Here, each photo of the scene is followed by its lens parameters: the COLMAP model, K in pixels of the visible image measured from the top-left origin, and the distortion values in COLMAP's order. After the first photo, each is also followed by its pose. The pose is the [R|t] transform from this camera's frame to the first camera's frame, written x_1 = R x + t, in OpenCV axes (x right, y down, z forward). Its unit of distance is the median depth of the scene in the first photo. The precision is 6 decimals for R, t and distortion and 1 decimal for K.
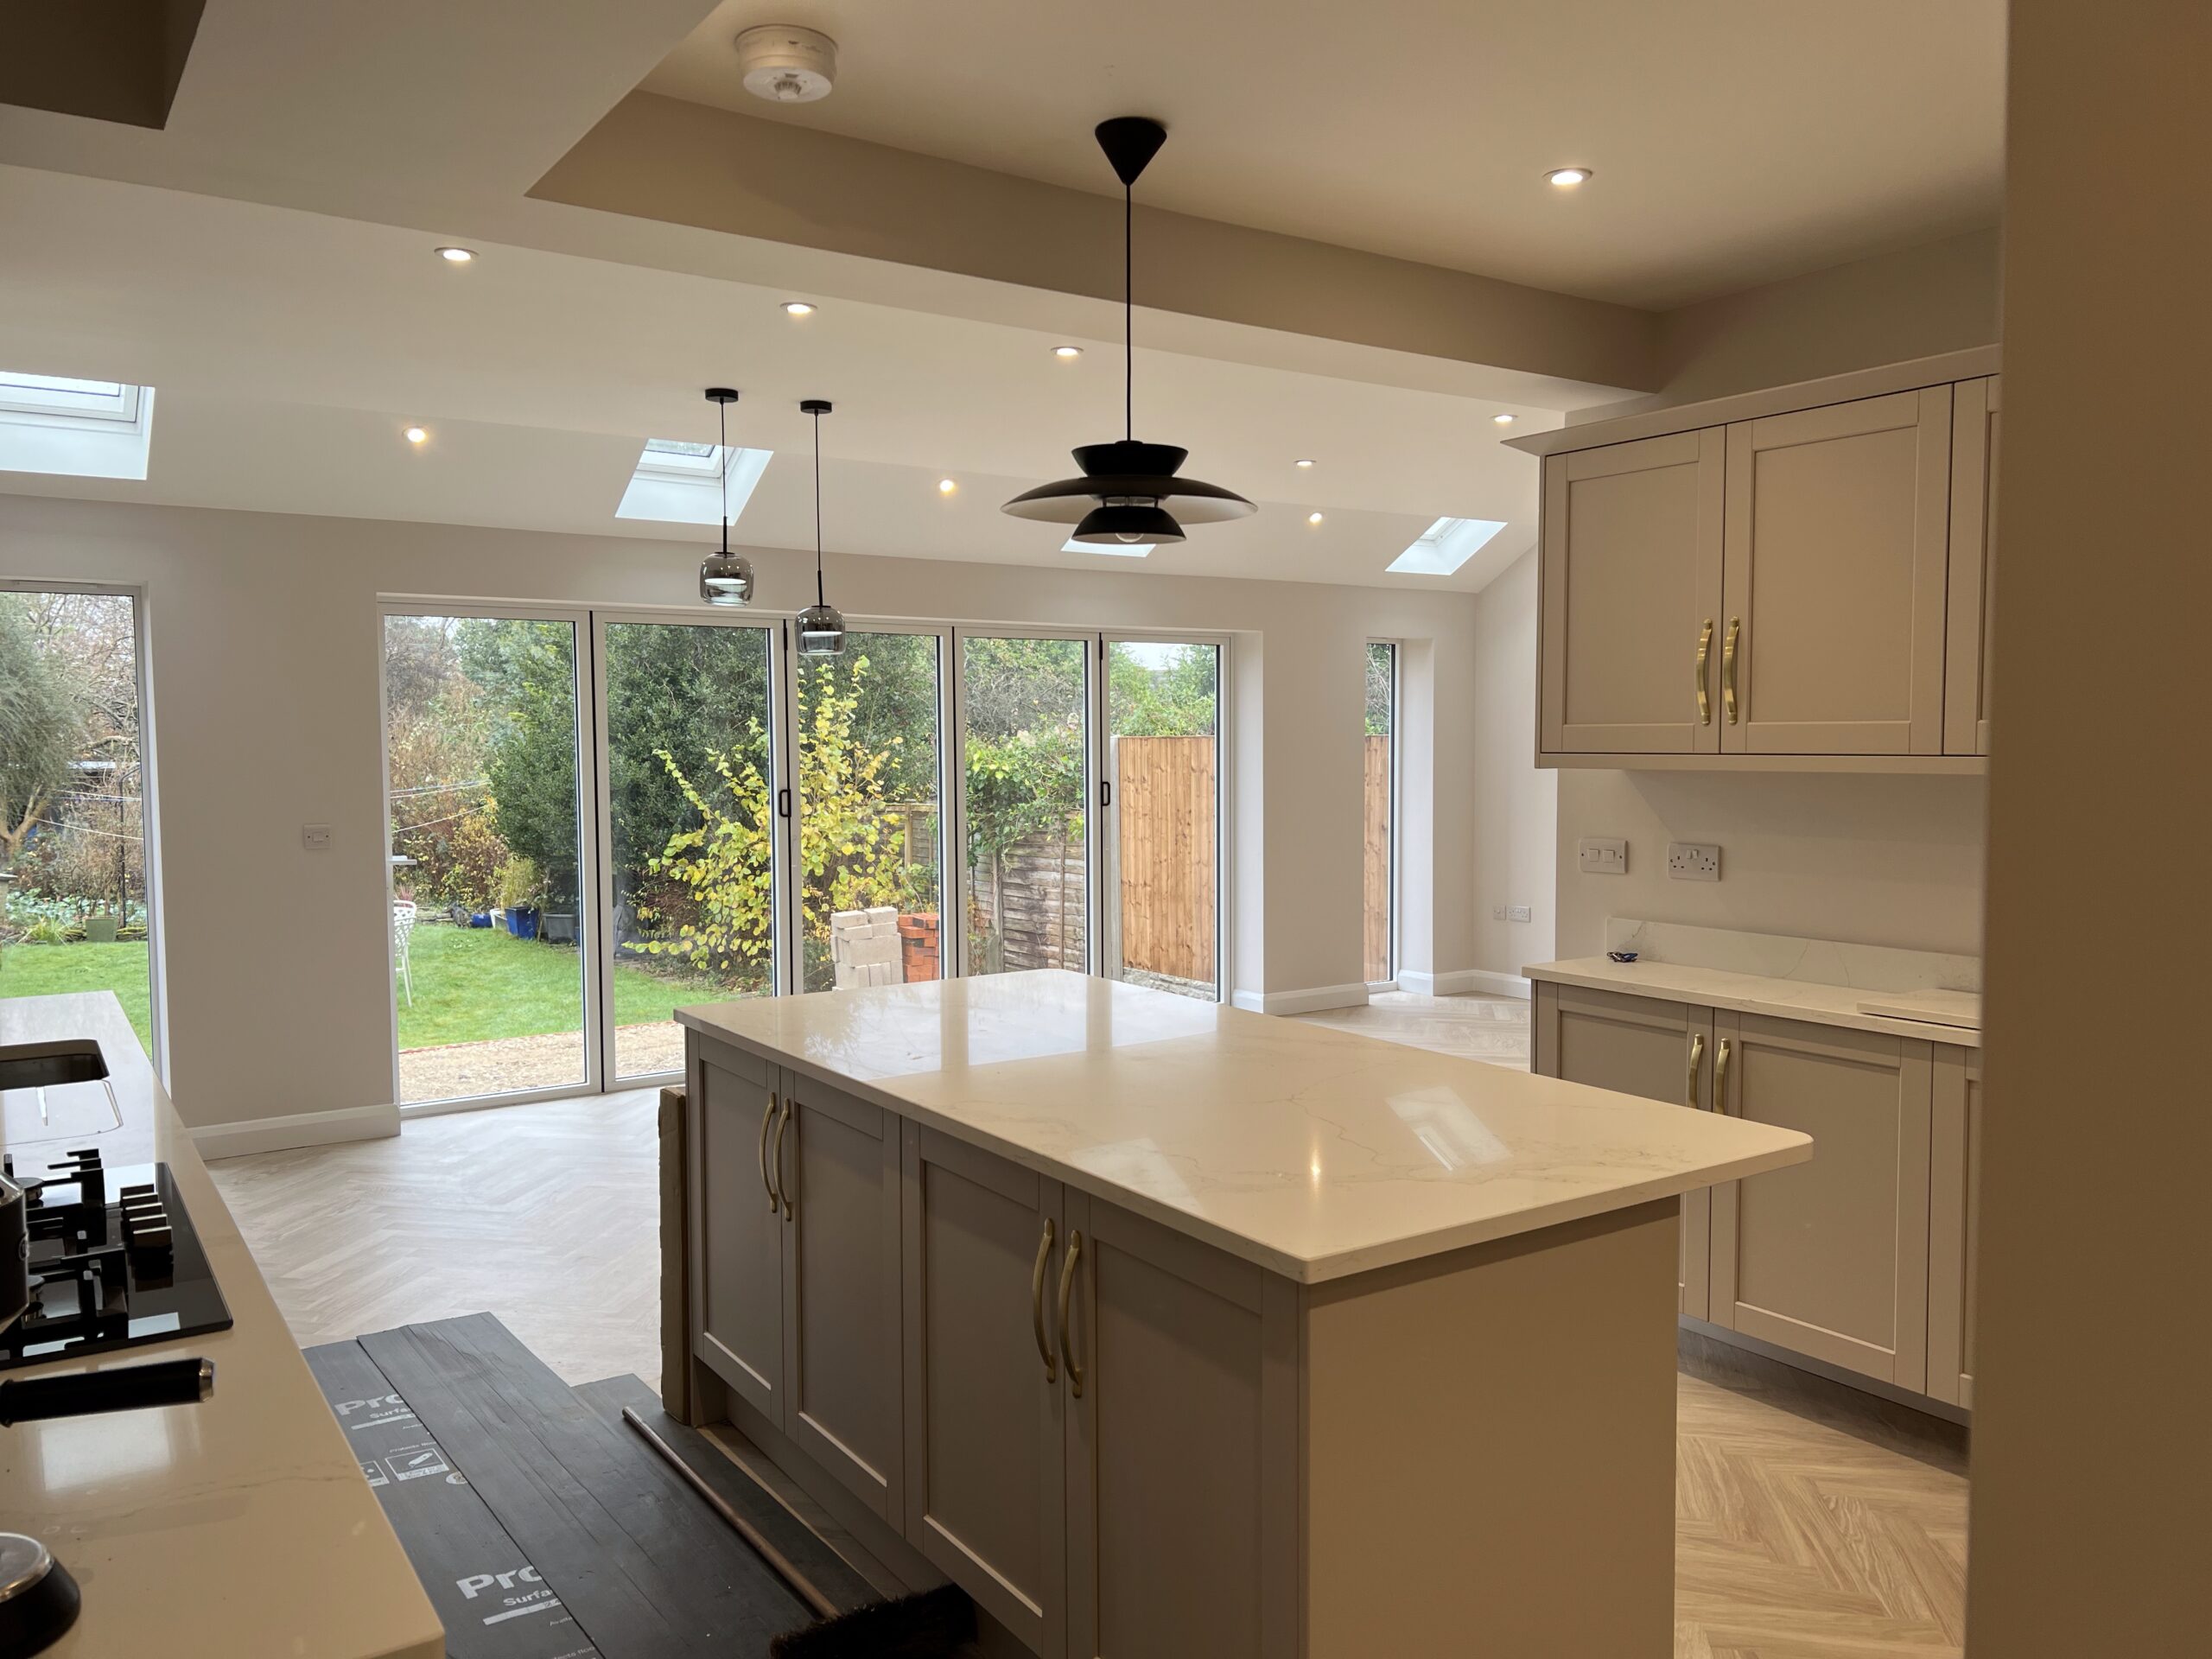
lens RADIAL K [[1677.8, 0, 1105.1], [0, 1677.8, 831.3], [0, 0, 1]] dist [0.056515, -0.046307]
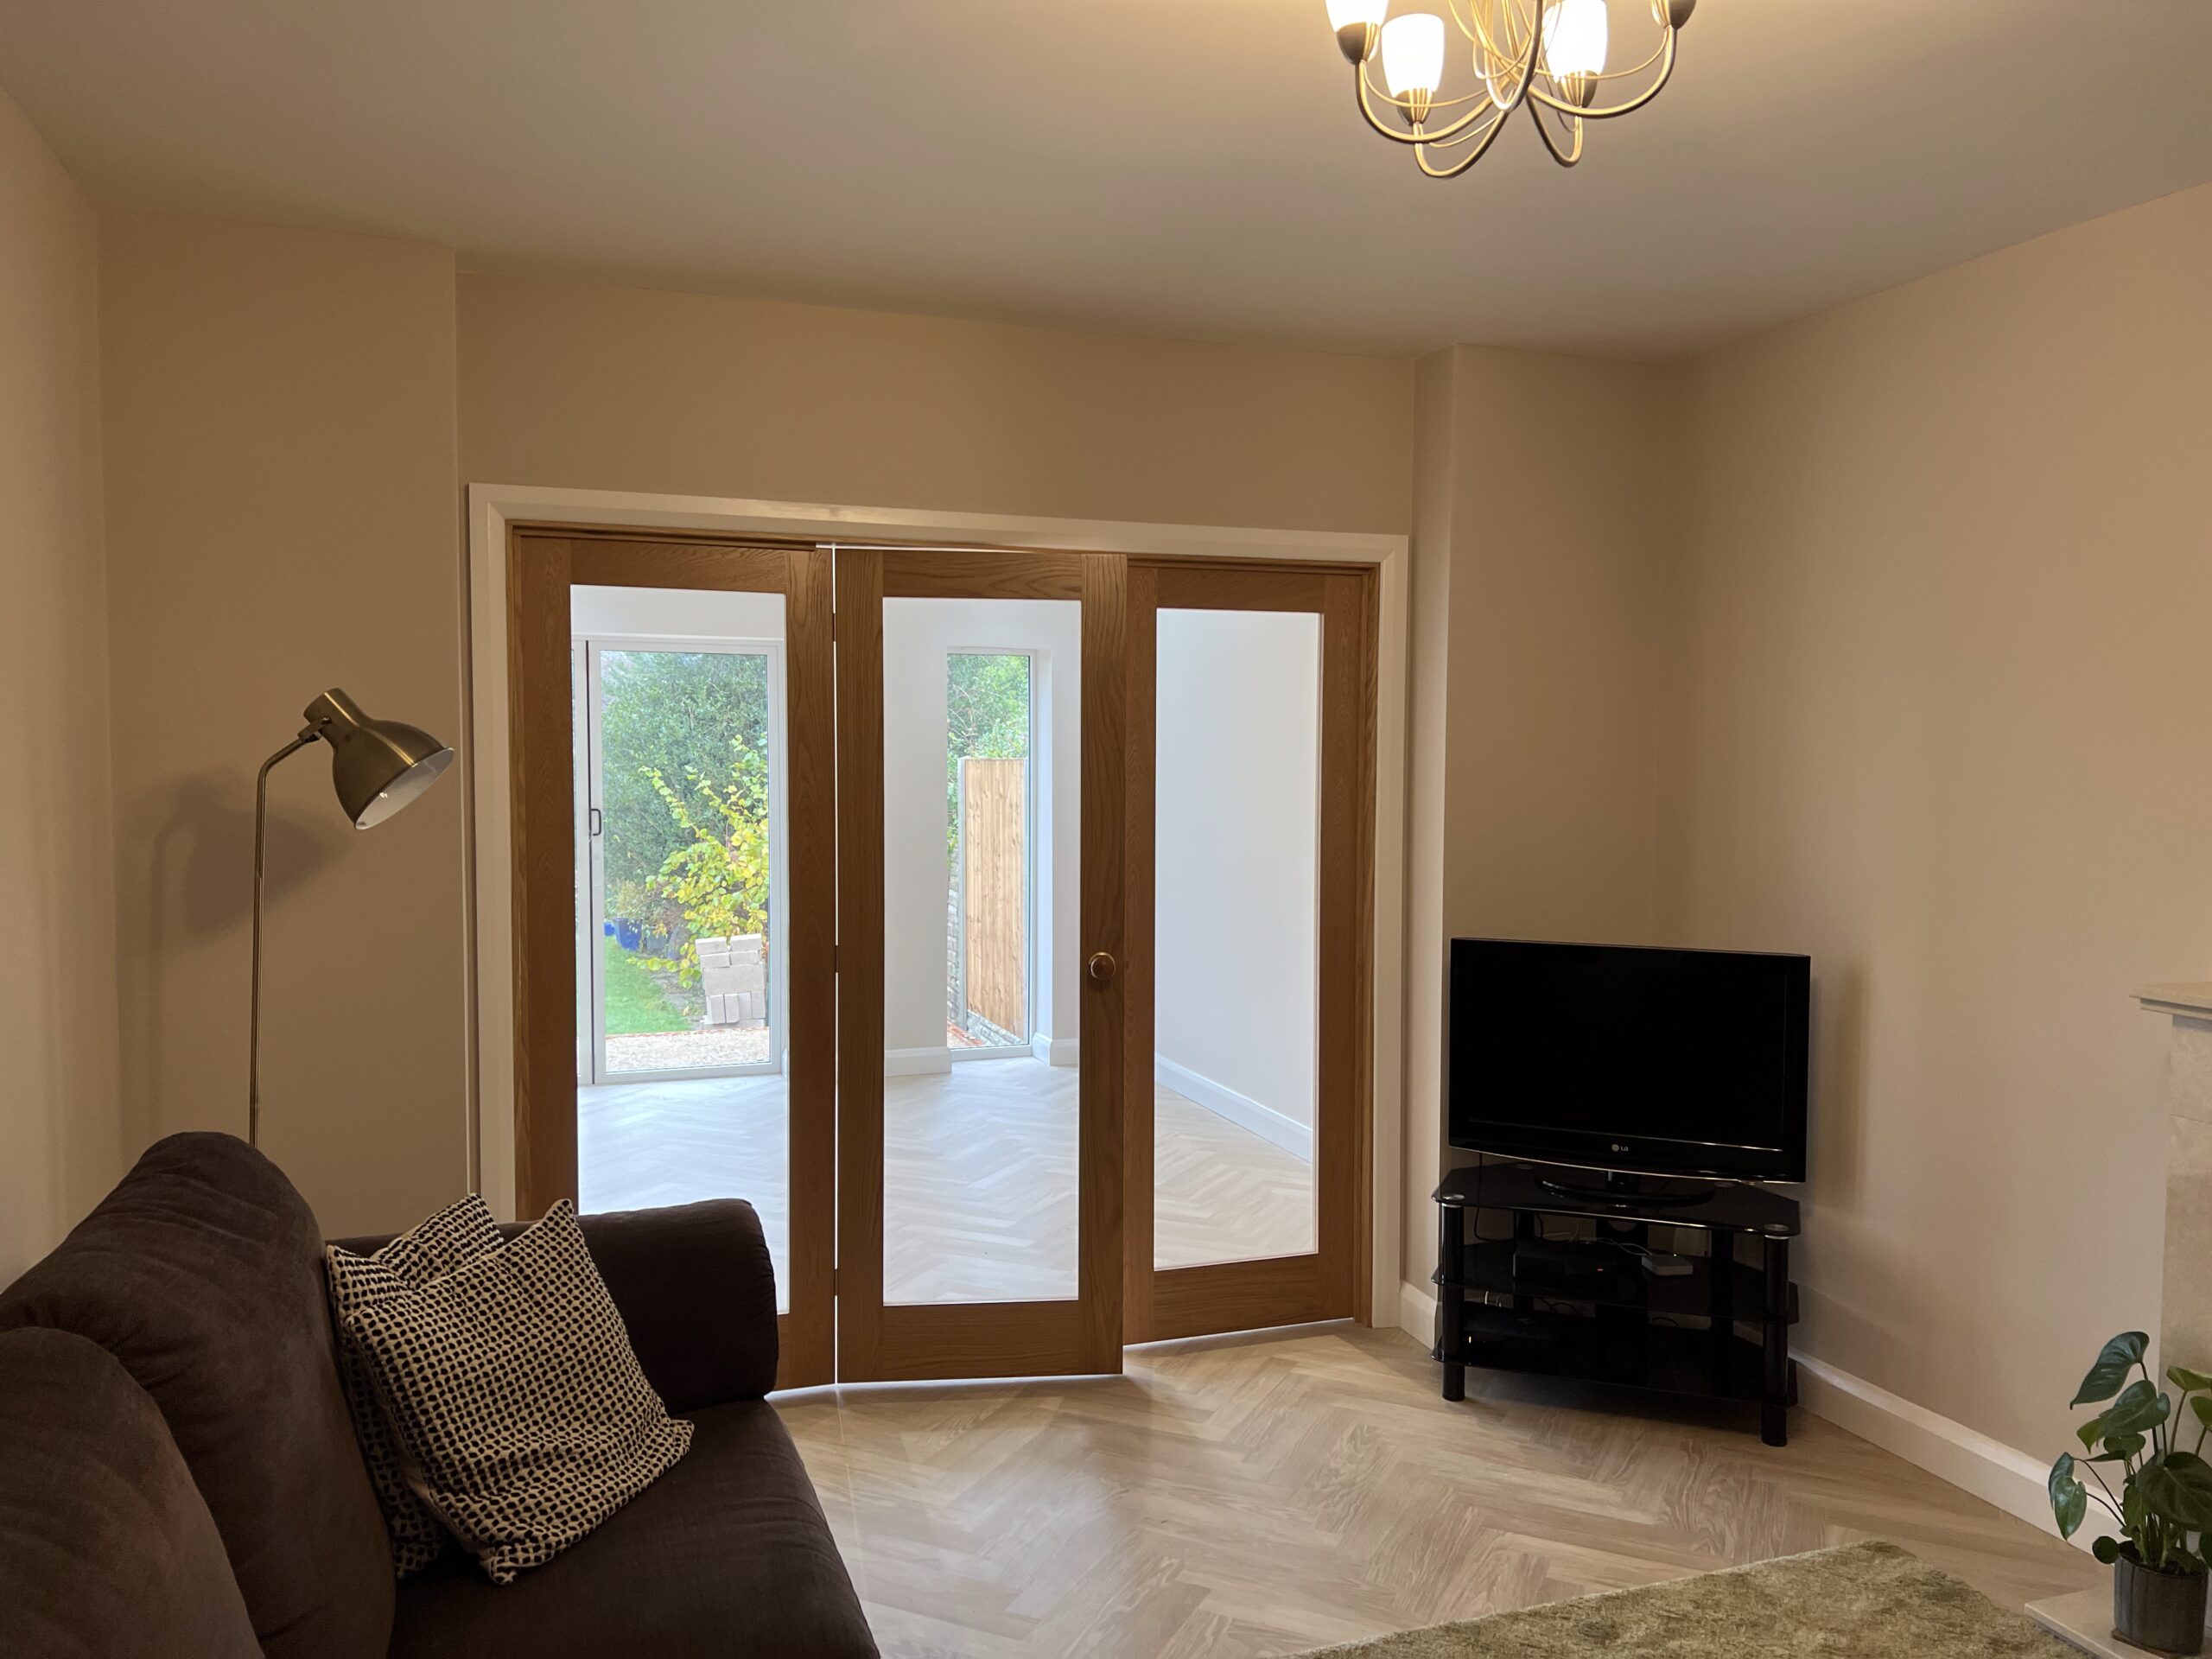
lens RADIAL K [[1677.8, 0, 1104.6], [0, 1677.8, 830.8], [0, 0, 1]] dist [0.056515, -0.046307]
pose [[0.967457, 0.023165, -0.251972, 0.249883], [-0.026406, 0.999606, -0.009488, -0.008149], [0.251653, 0.015833, 0.967688, 0.100932]]
